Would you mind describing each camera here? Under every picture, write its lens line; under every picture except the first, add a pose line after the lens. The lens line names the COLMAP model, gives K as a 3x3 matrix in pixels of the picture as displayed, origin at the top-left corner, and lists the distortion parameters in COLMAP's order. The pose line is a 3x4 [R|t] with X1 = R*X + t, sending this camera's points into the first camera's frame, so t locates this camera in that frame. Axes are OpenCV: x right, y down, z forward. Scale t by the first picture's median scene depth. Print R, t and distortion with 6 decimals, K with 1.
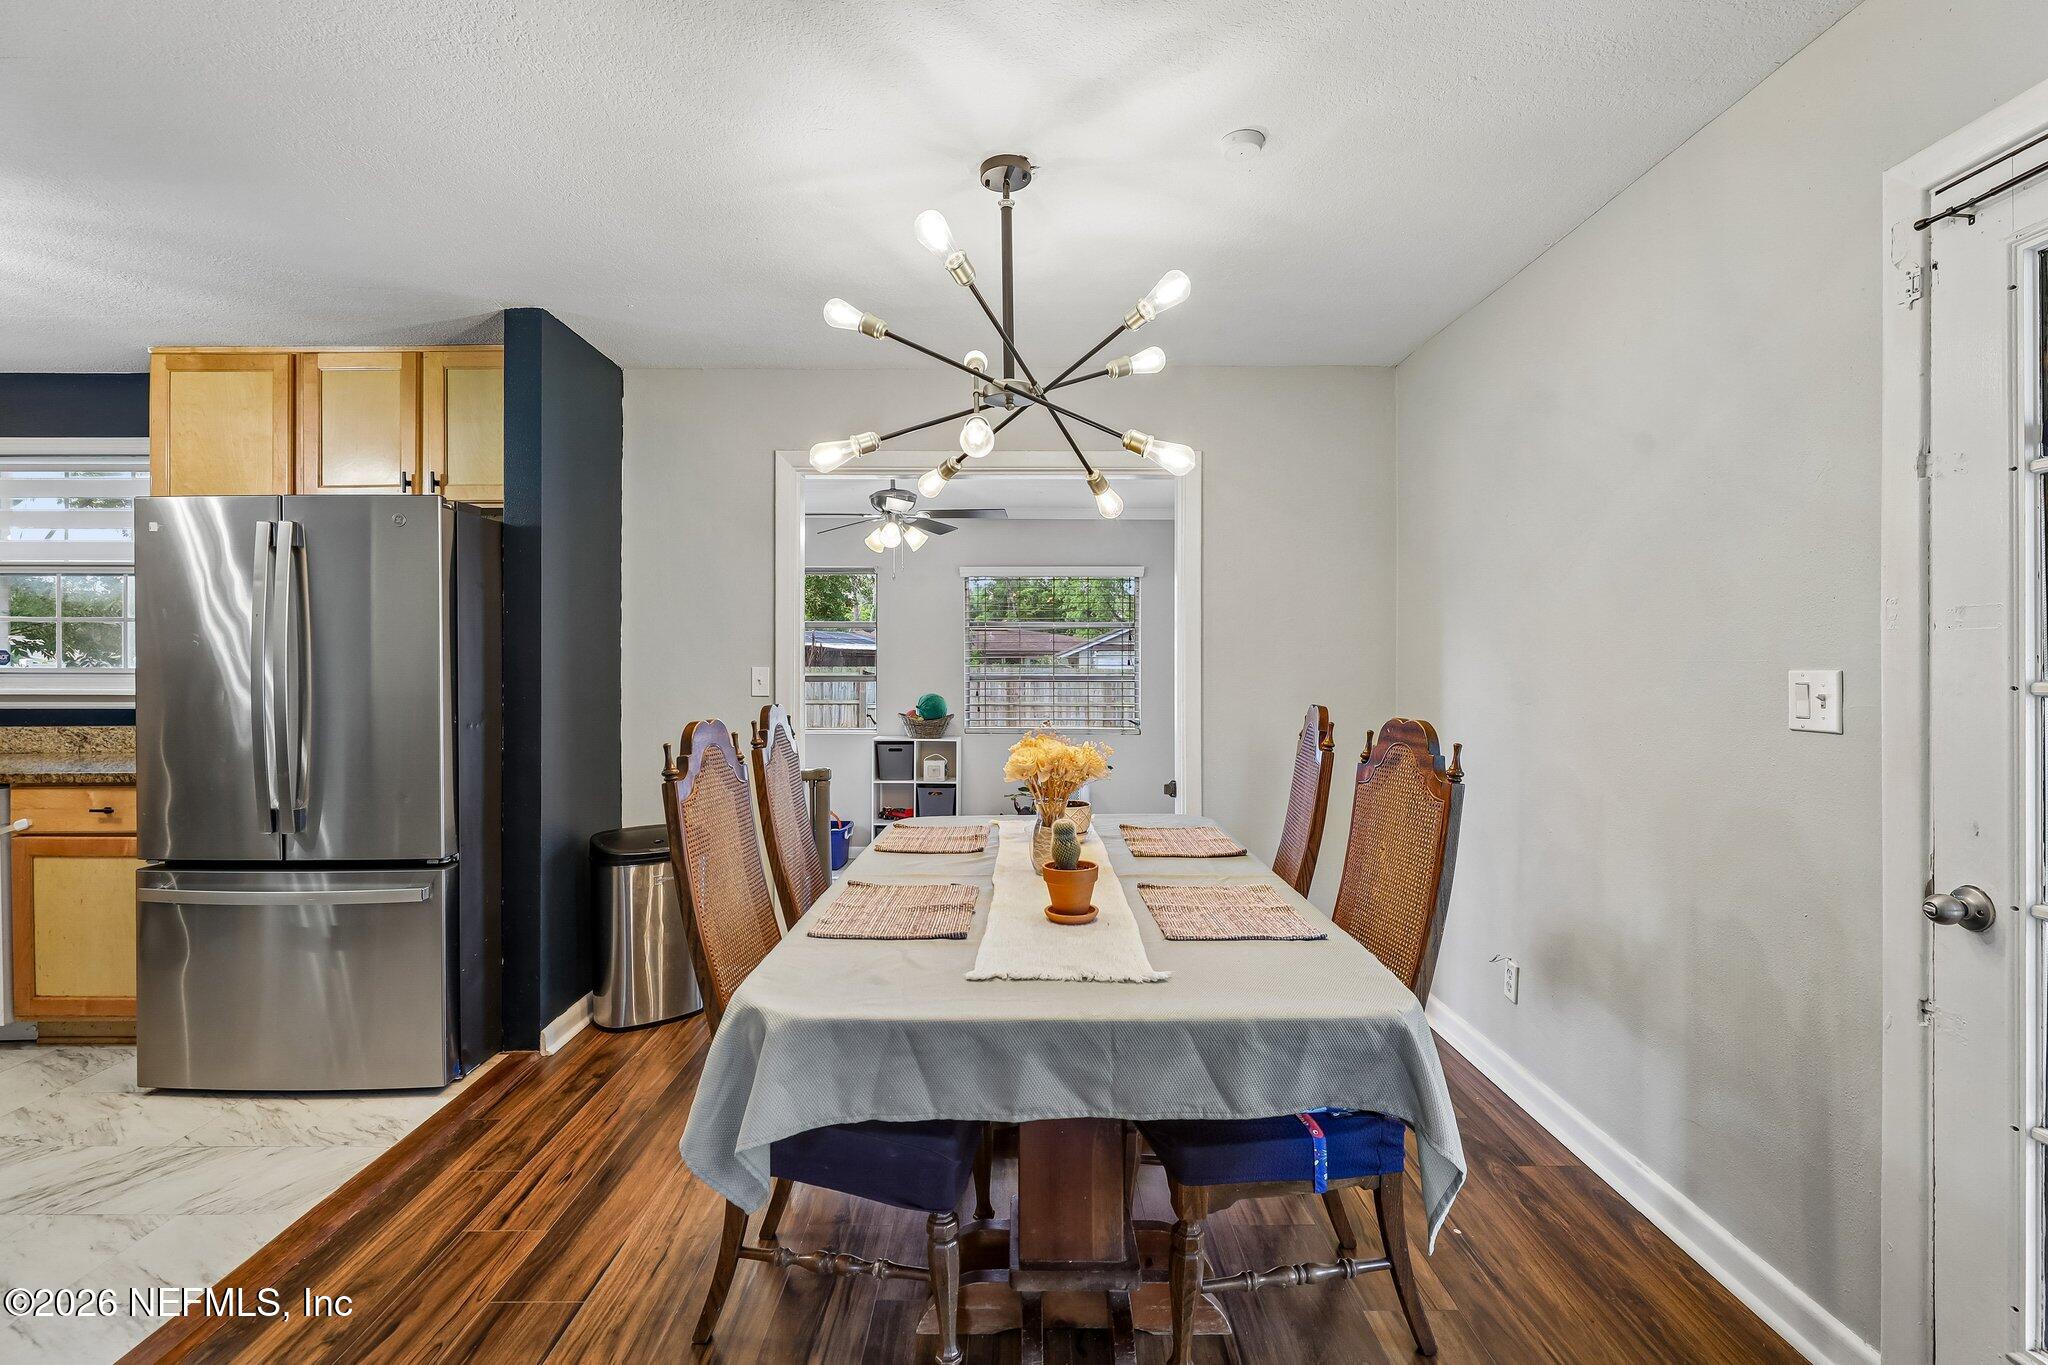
lens RADIAL K [[937.4, 0, 1019.2], [0, 937.4, 668.7], [0, 0, 1]] dist [-0.001570, -0.000145]
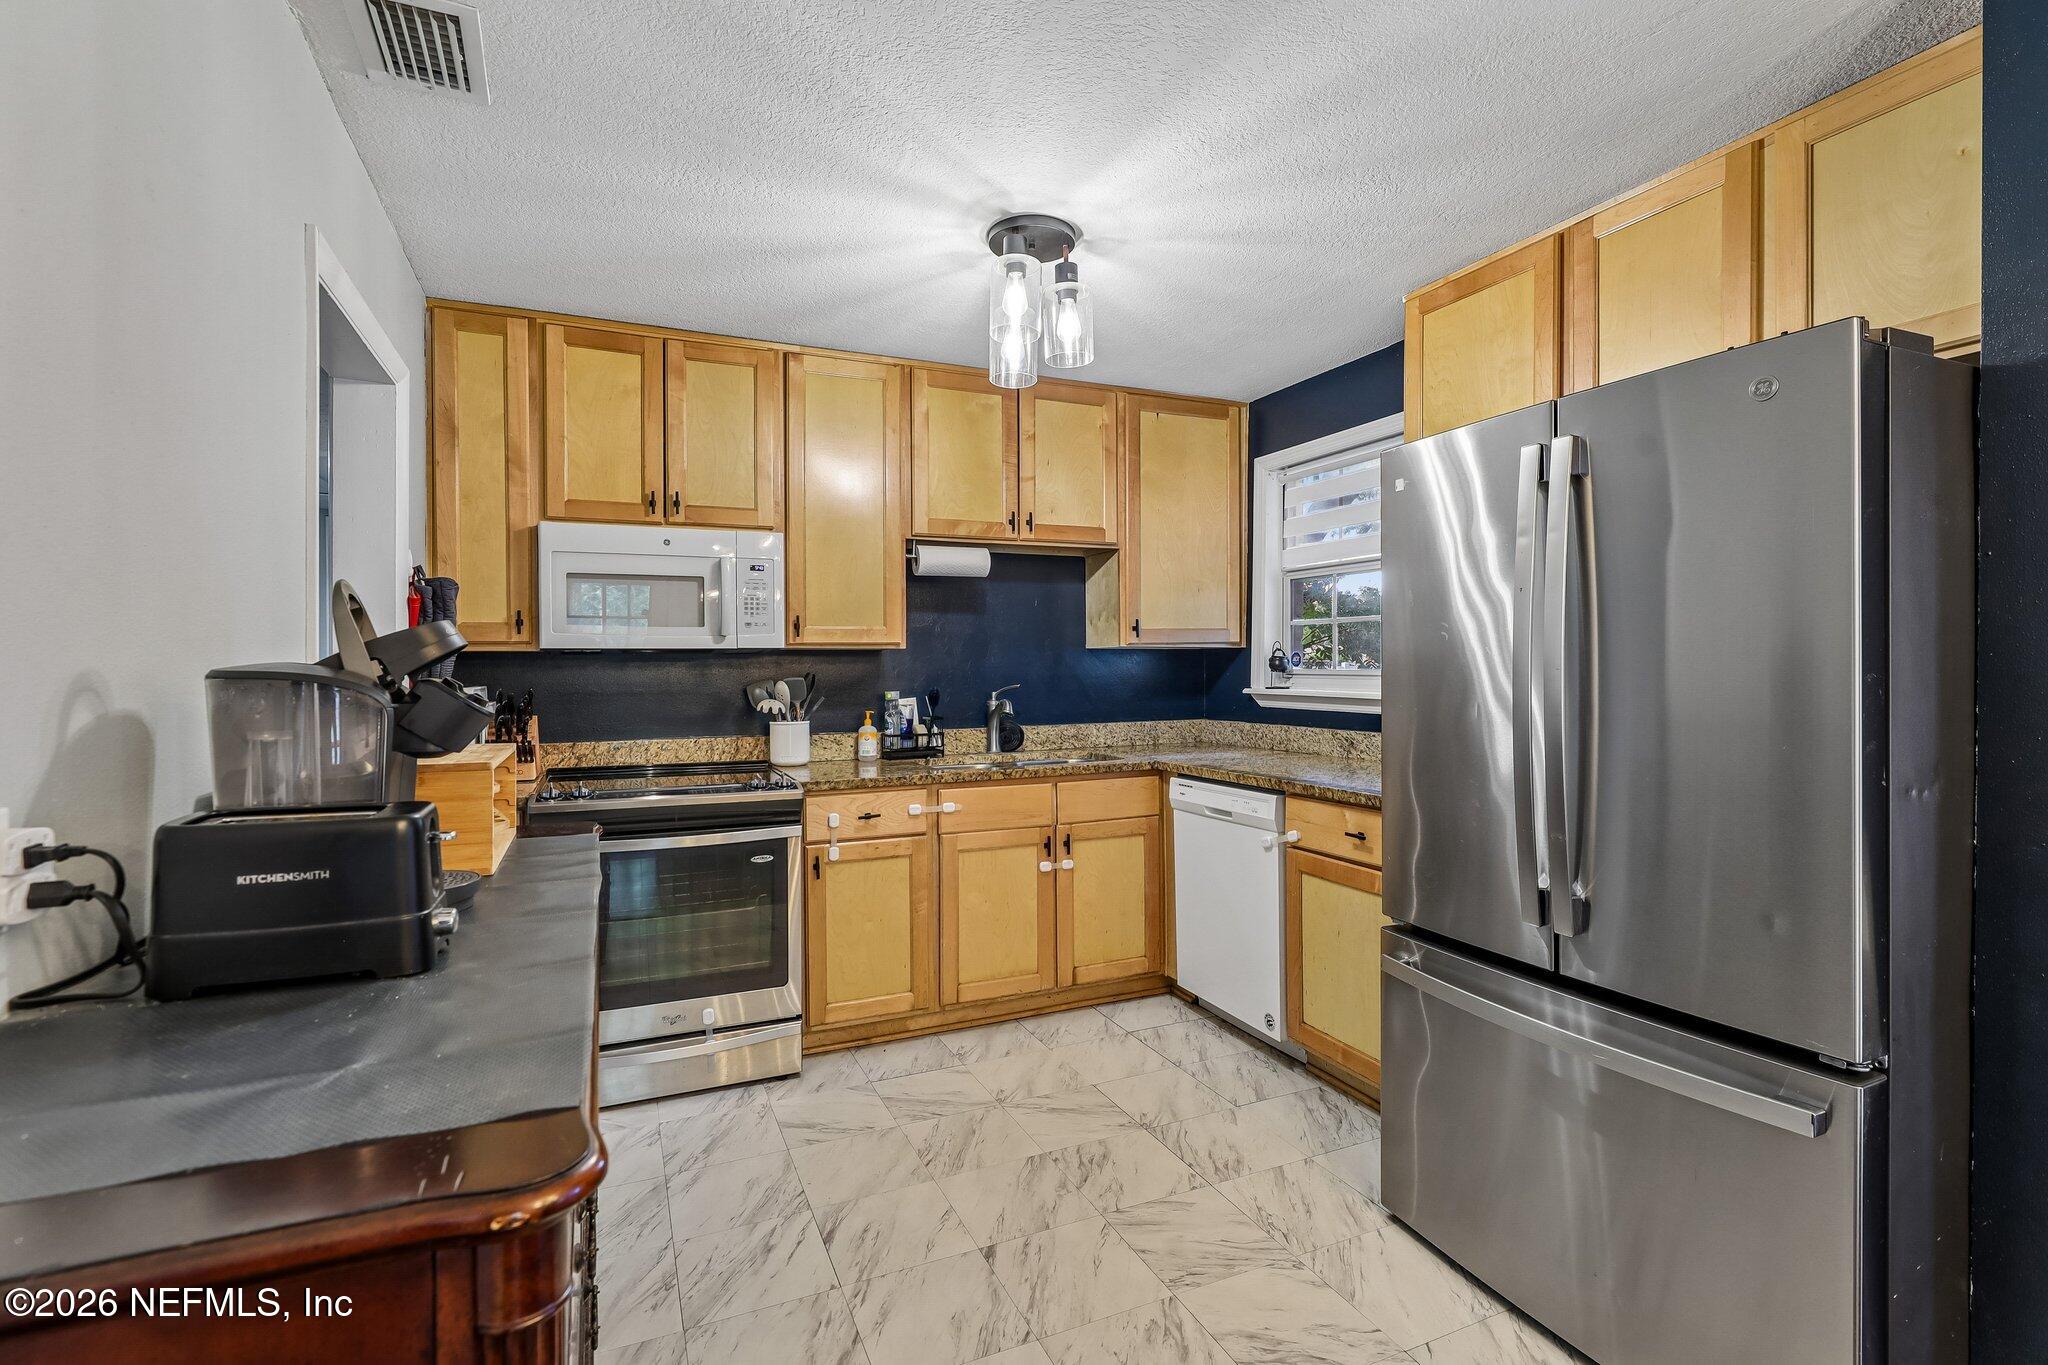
lens RADIAL K [[937.4, 0, 1019.2], [0, 937.4, 668.7], [0, 0, 1]] dist [-0.001570, -0.000145]
pose [[0.402598, 0.001907, -0.915375, -0.313533], [-0.003346, 0.999994, 0.000612, -0.001168], [0.915371, 0.002816, 0.402602, 0.366286]]
